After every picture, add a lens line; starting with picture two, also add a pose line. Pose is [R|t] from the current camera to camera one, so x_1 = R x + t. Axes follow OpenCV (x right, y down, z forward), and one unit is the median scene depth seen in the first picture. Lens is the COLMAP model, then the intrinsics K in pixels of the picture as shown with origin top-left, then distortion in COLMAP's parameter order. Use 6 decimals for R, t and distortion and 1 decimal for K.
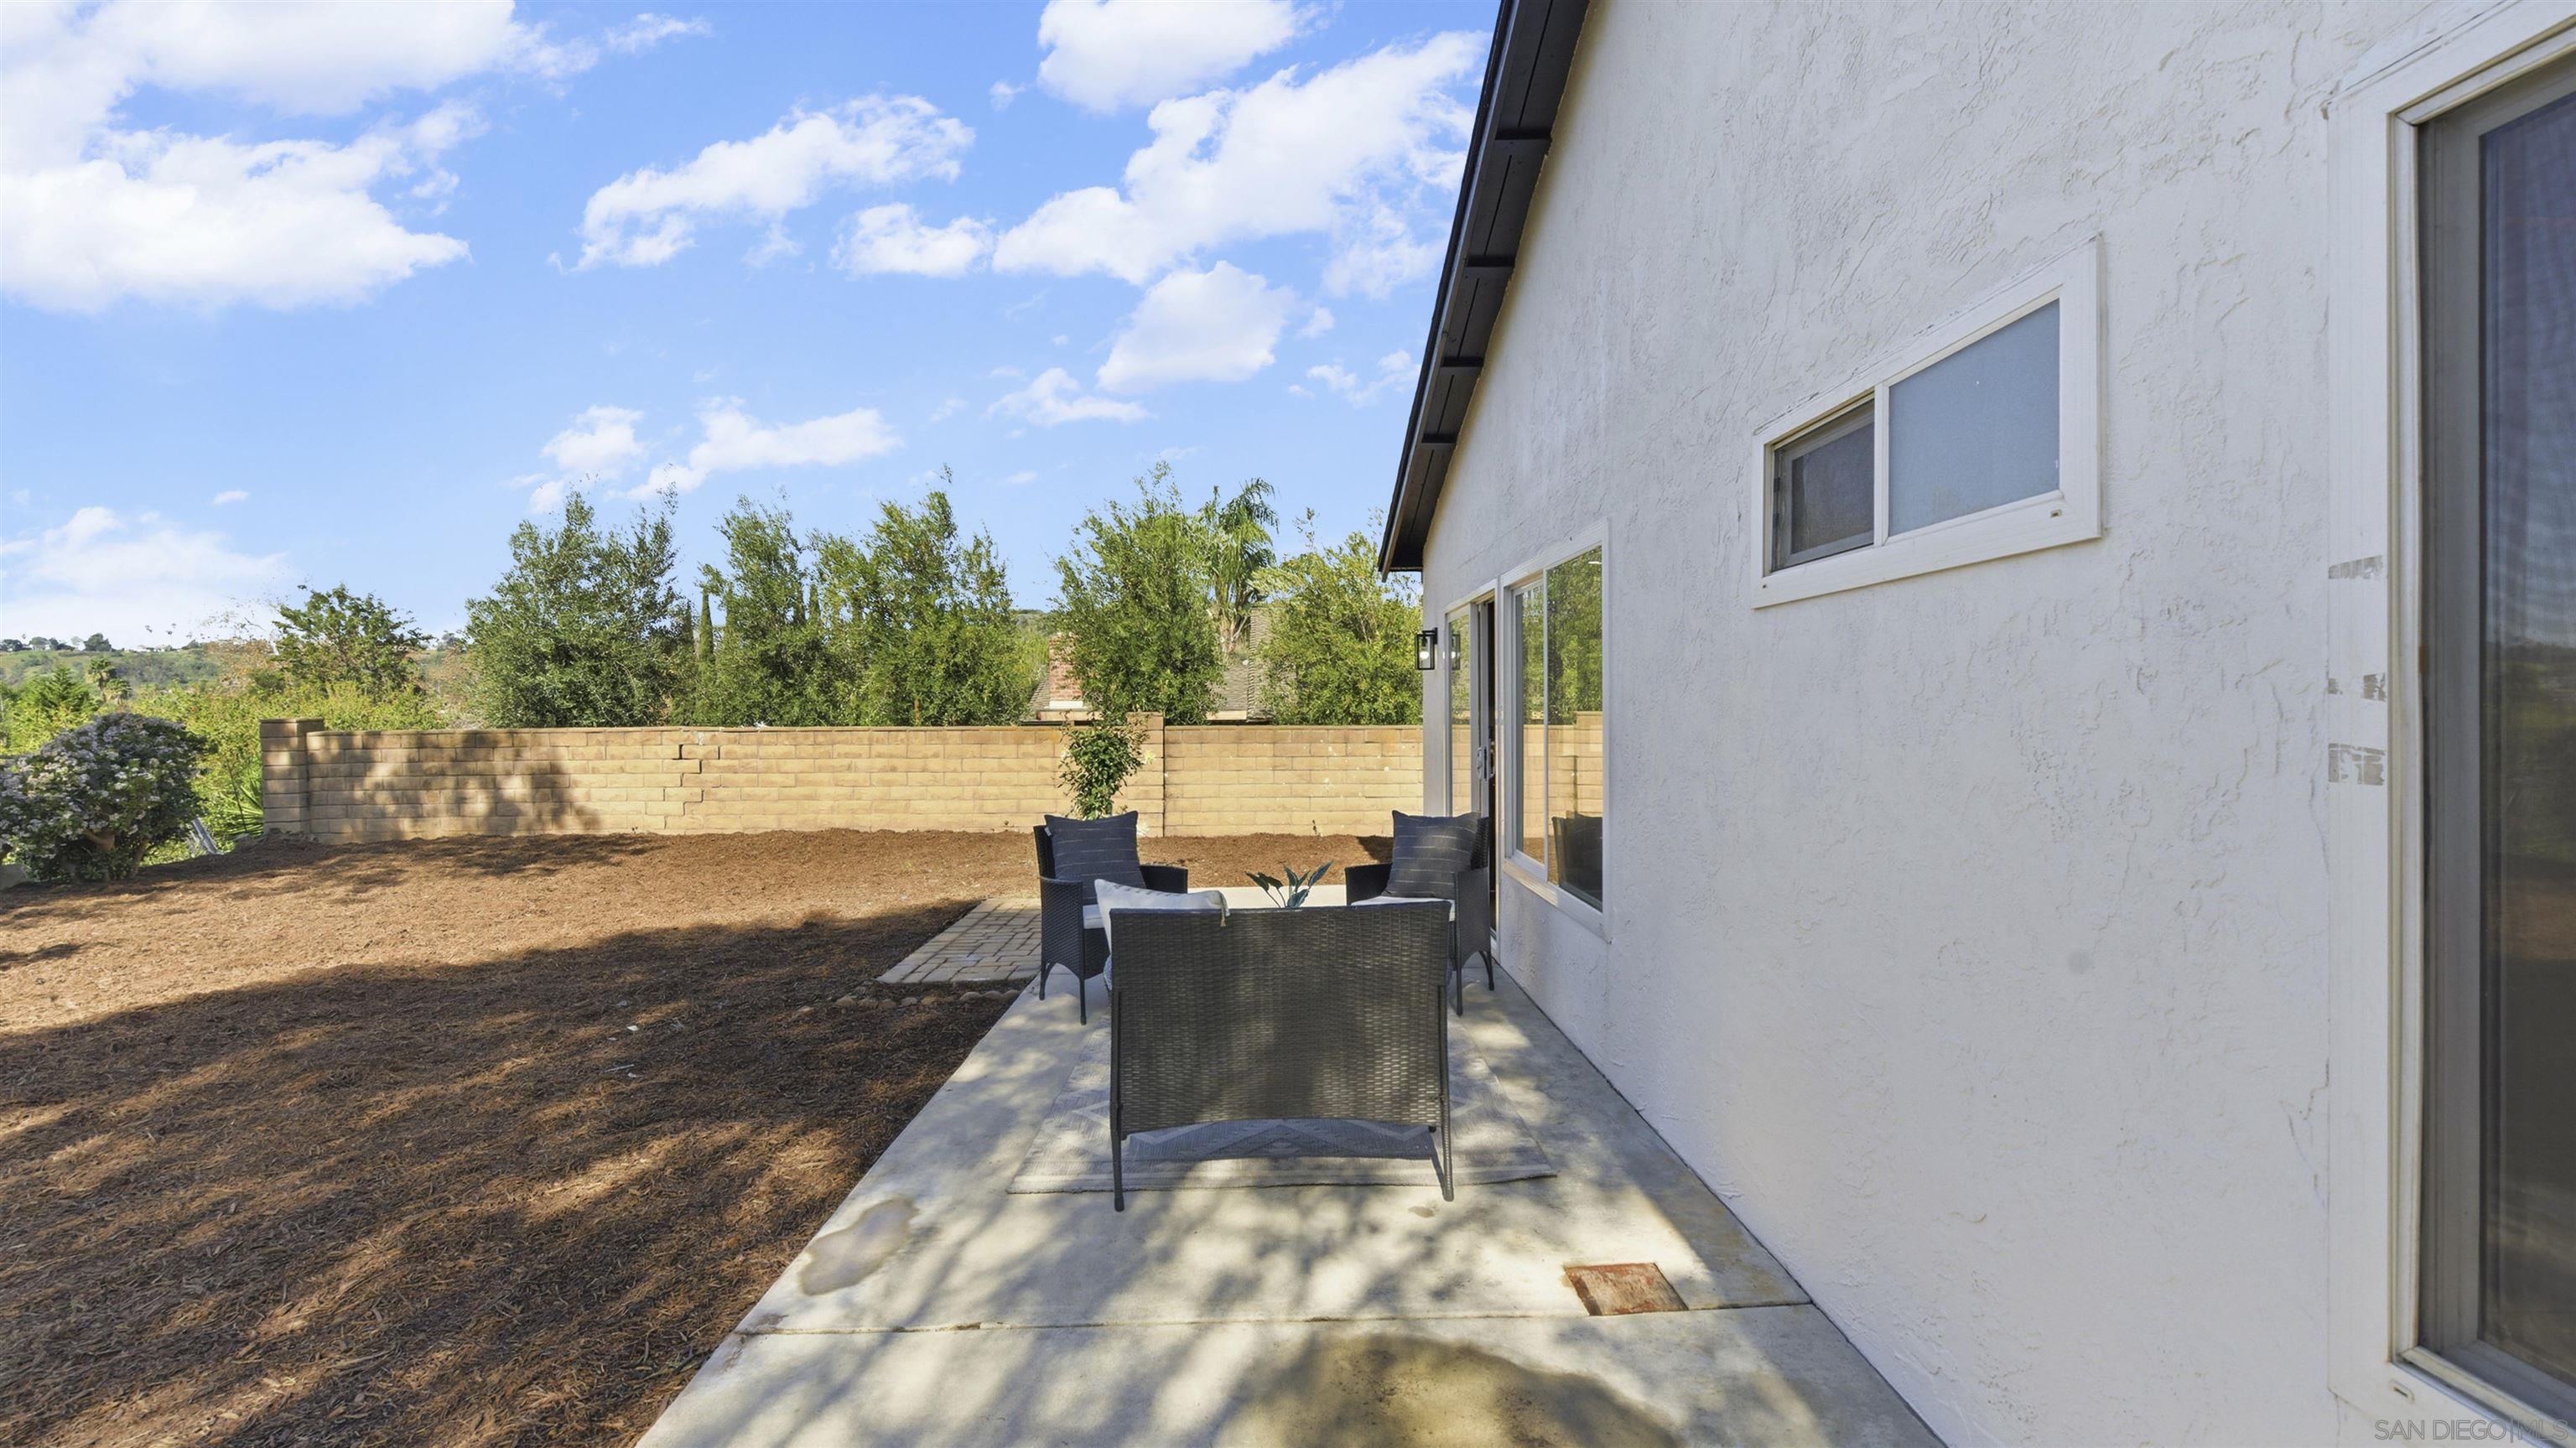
lens RADIAL K [[1161.3, 0, 1284.6], [0, 1161.3, 706.6], [0, 0, 1]] dist [-0.000353, -0.000172]
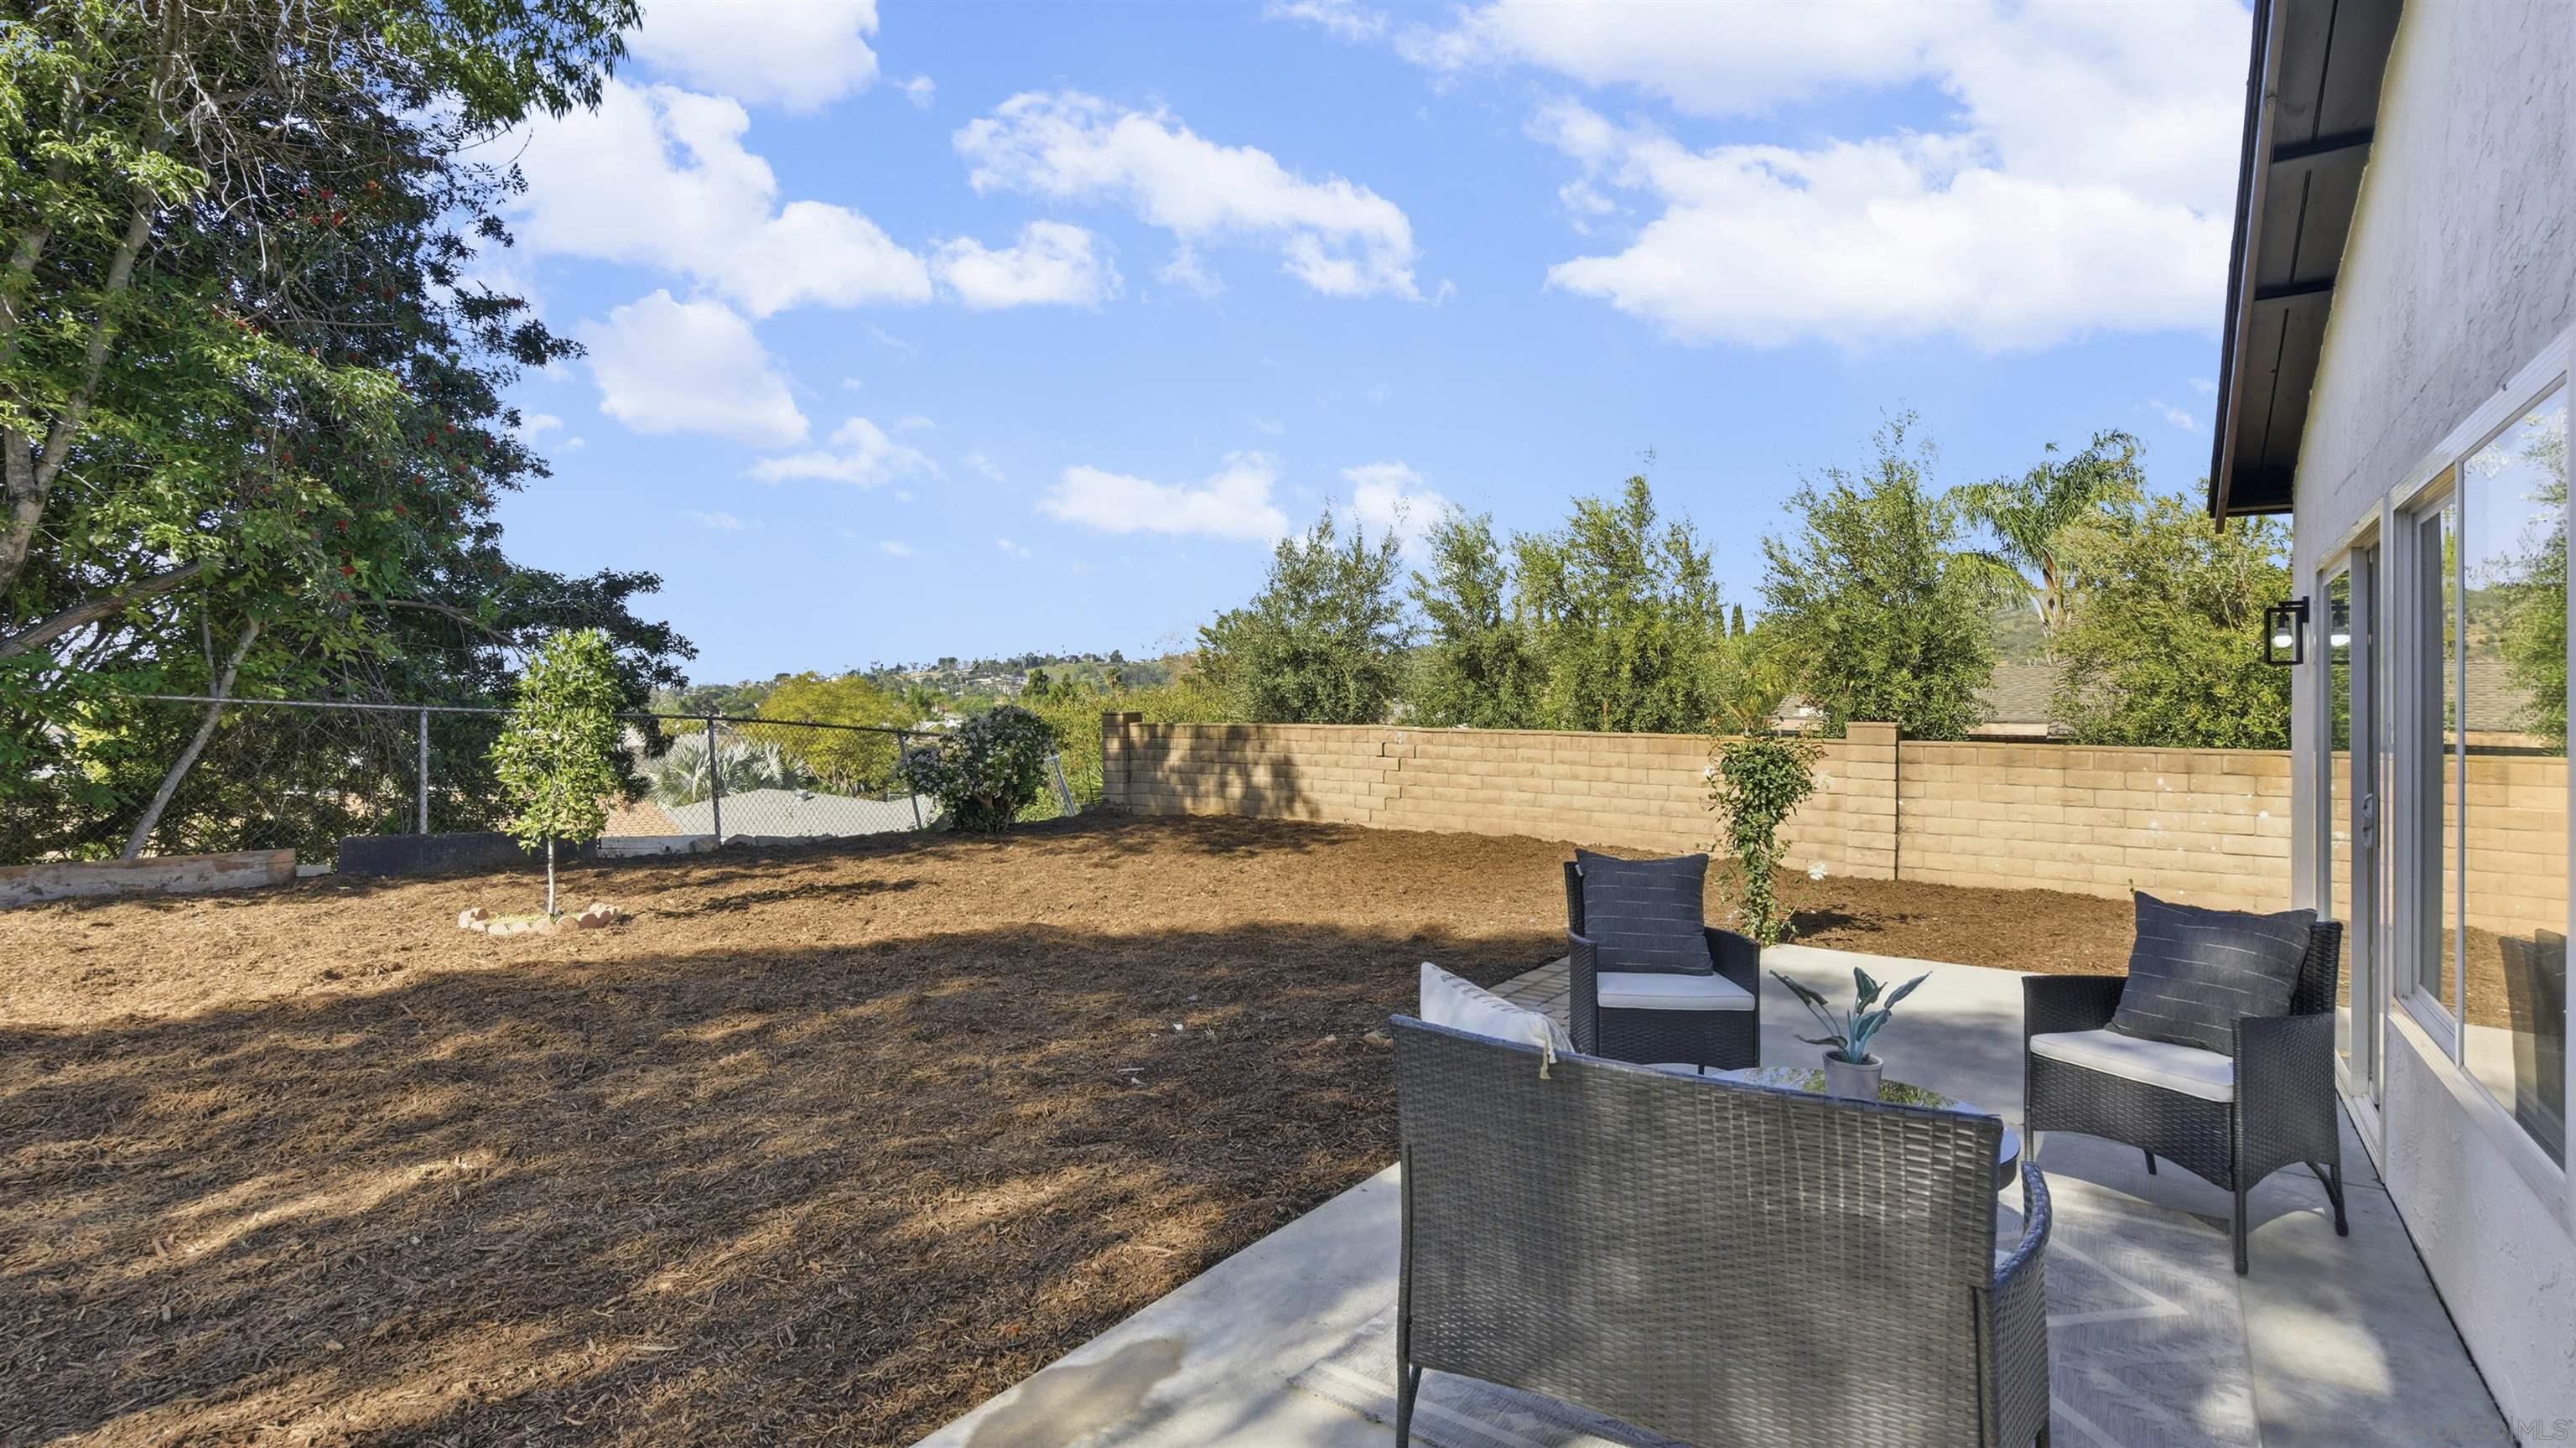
lens RADIAL K [[1164.1, 0, 1298.1], [0, 1164.1, 687.0], [0, 0, 1]] dist [0.027866, -0.017081]
pose [[0.795309, 0.004282, -0.606190, 0.055820], [-0.017079, 0.999736, -0.015345, -0.000390], [0.605964, 0.022557, 0.795172, 0.114757]]
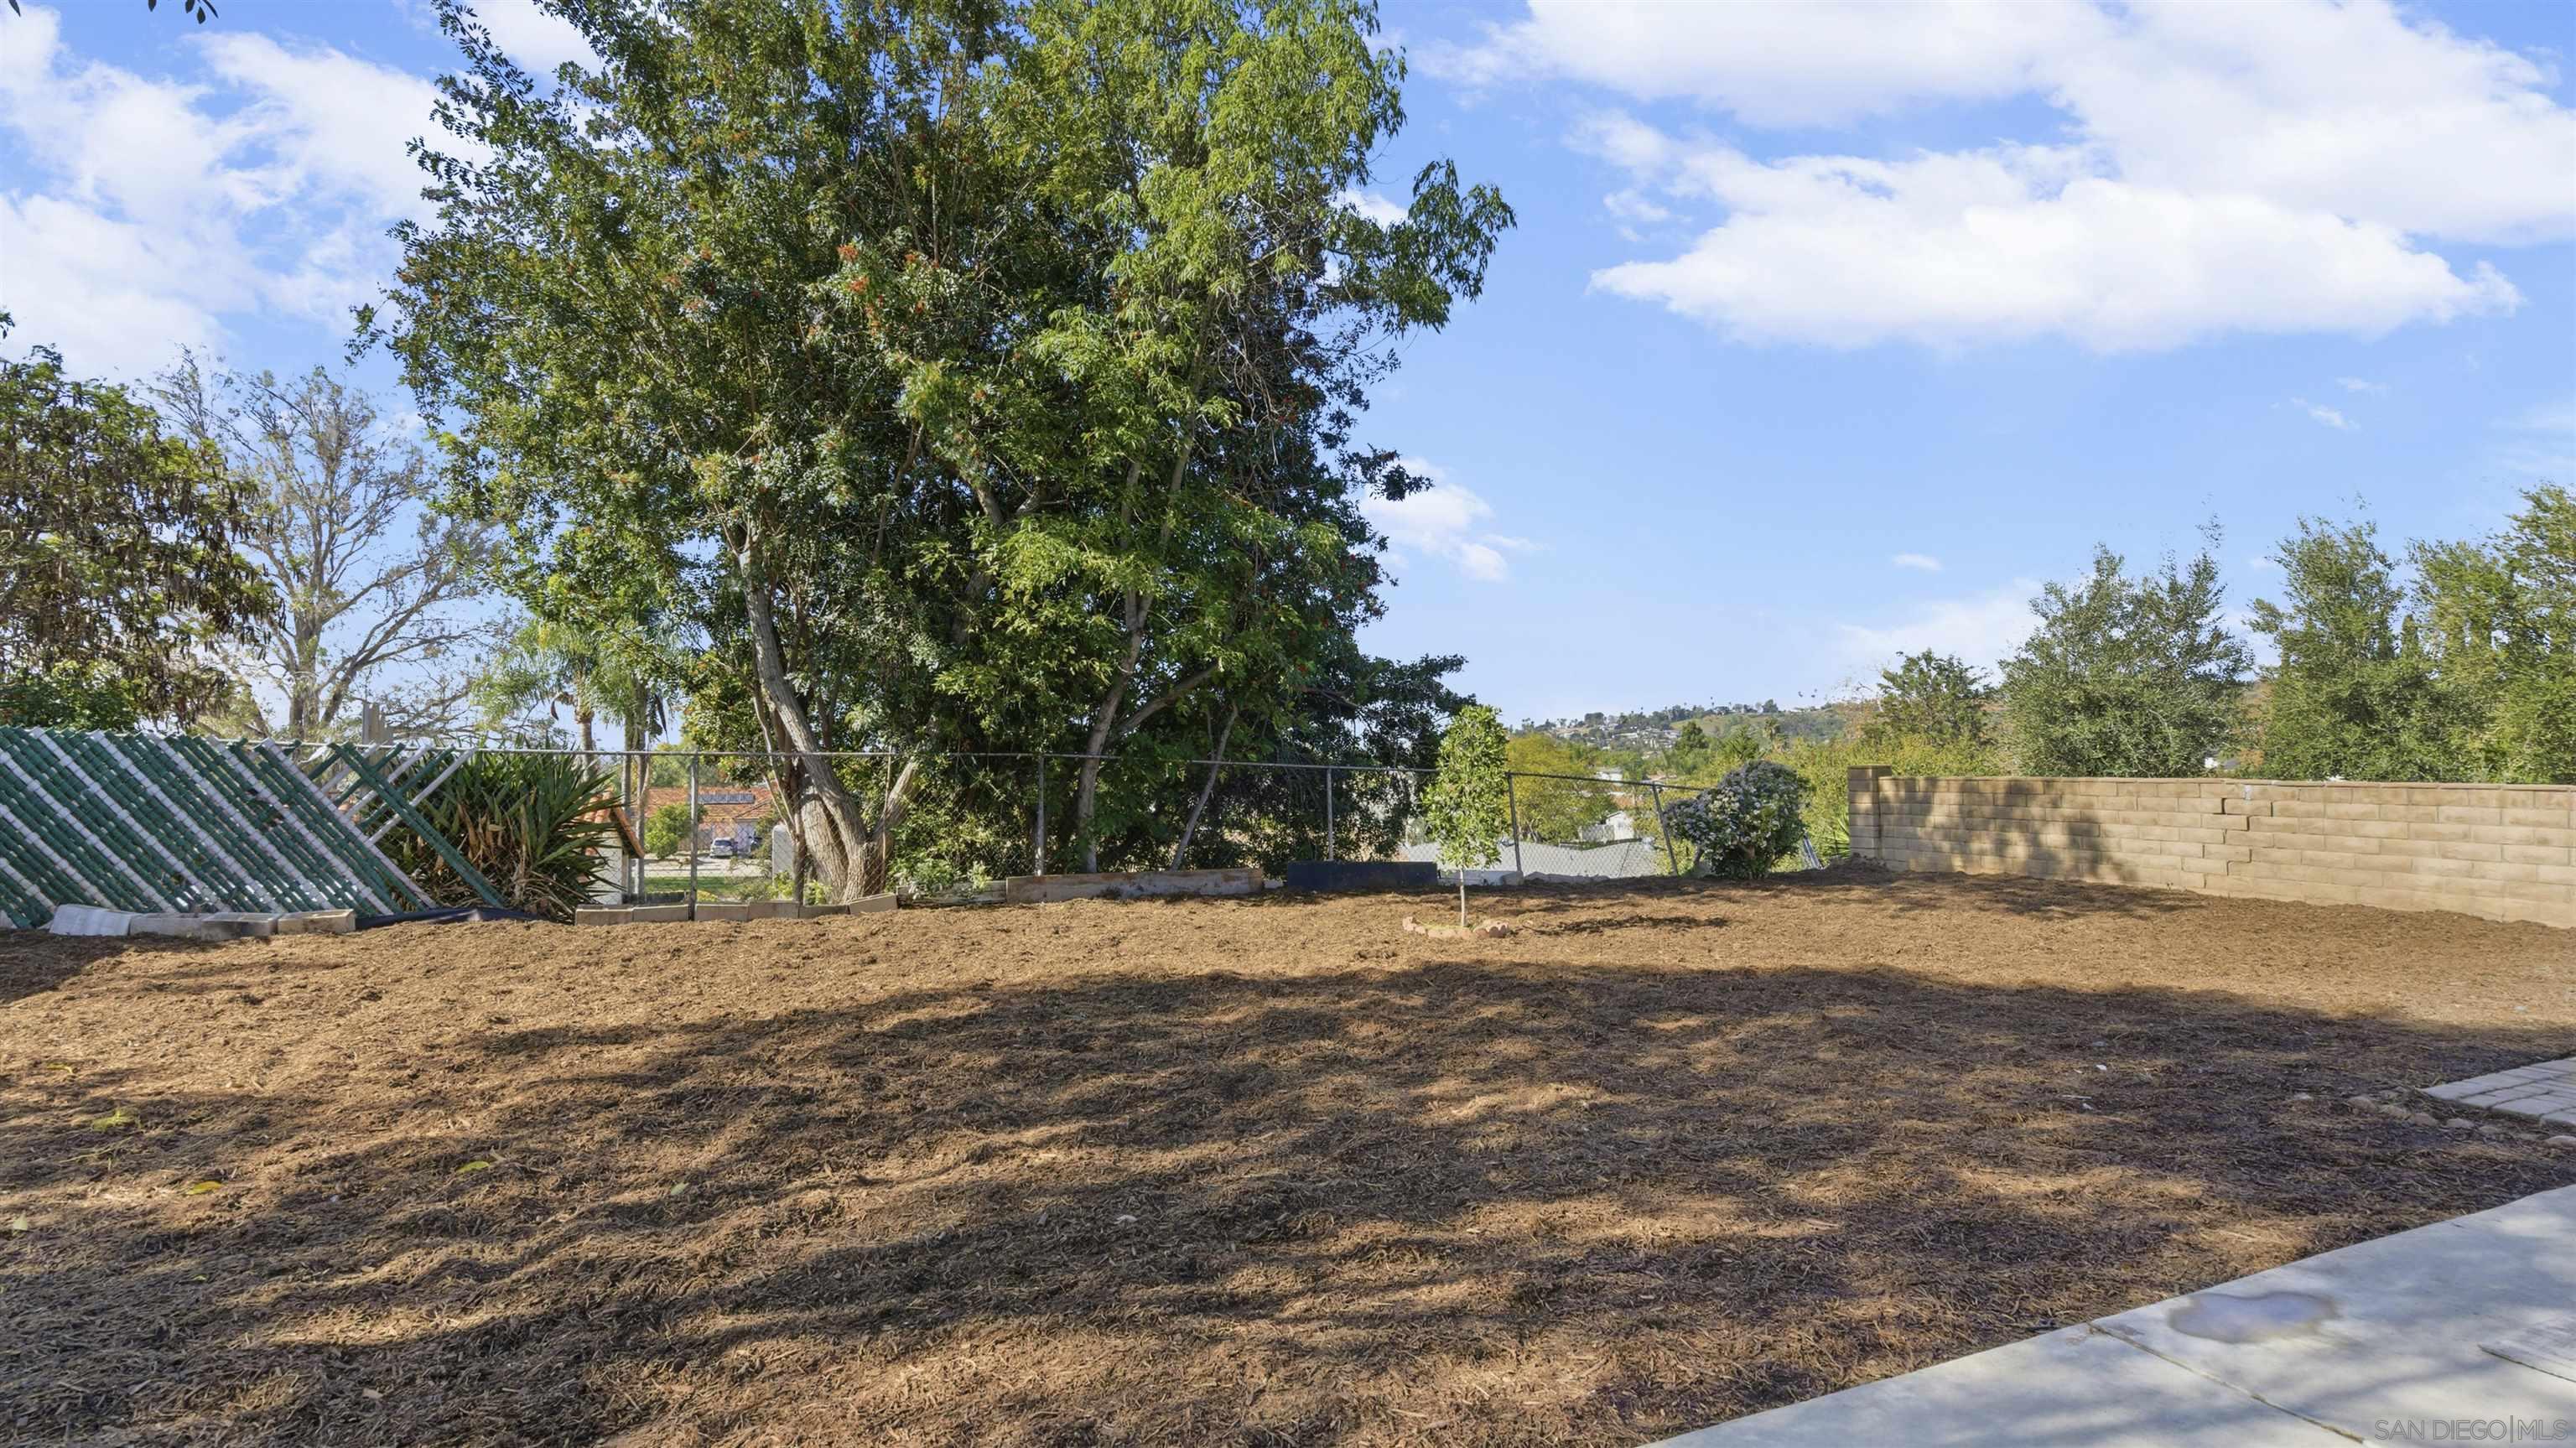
lens RADIAL K [[1155.2, 0, 1280.4], [0, 1155.2, 736.6], [0, 0, 1]] dist [-0.001645, -0.000326]
pose [[0.362646, -0.011949, -0.931850, 0.060471], [-0.003032, 0.999897, -0.014001, -0.001053], [0.931922, 0.007903, 0.362573, -0.026681]]
